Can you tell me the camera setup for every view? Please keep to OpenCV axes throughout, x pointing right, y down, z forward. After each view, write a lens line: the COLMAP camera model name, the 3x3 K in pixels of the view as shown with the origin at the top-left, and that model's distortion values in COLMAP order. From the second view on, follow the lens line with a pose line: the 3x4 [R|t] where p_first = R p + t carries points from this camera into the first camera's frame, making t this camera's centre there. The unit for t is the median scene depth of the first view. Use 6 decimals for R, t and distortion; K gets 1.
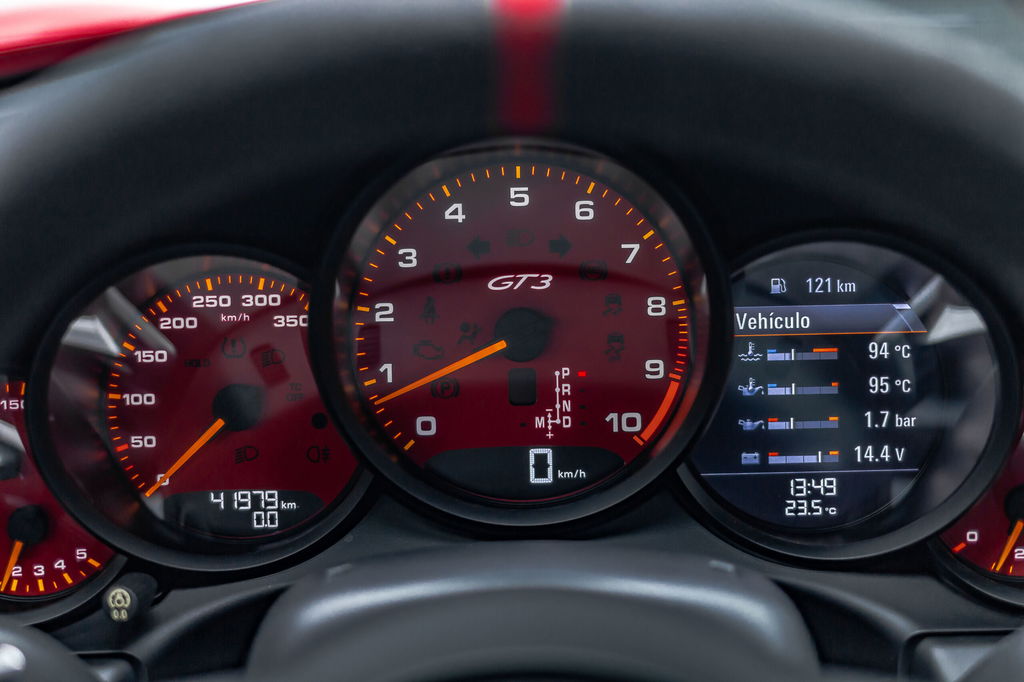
lens RADIAL K [[1625.9, 0, 512.1], [0, 1625.9, 339.3], [0, 0, 1]] dist [-0.066456, 0.000000]
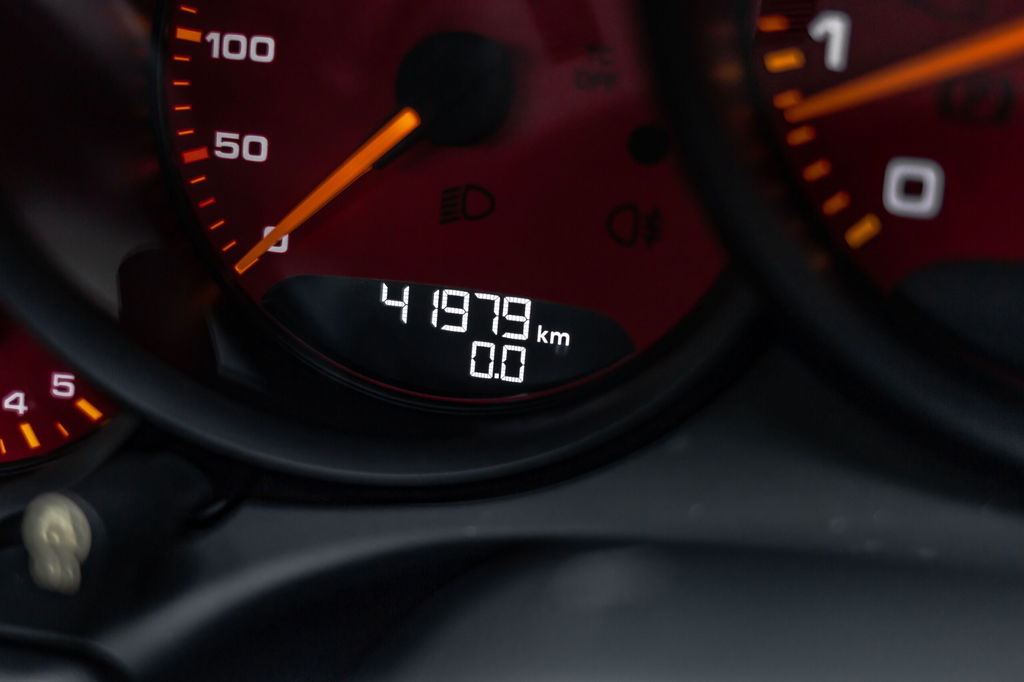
lens RADIAL K [[1625.9, 0, 511.1], [0, 1625.9, 339.4], [0, 0, 1]] dist [-0.066456, 0.000000]
pose [[0.961234, 0.143336, -0.235551, -0.048571], [-0.110535, 0.982932, 0.147060, 0.042134], [0.252609, -0.115322, 0.960671, 0.595677]]
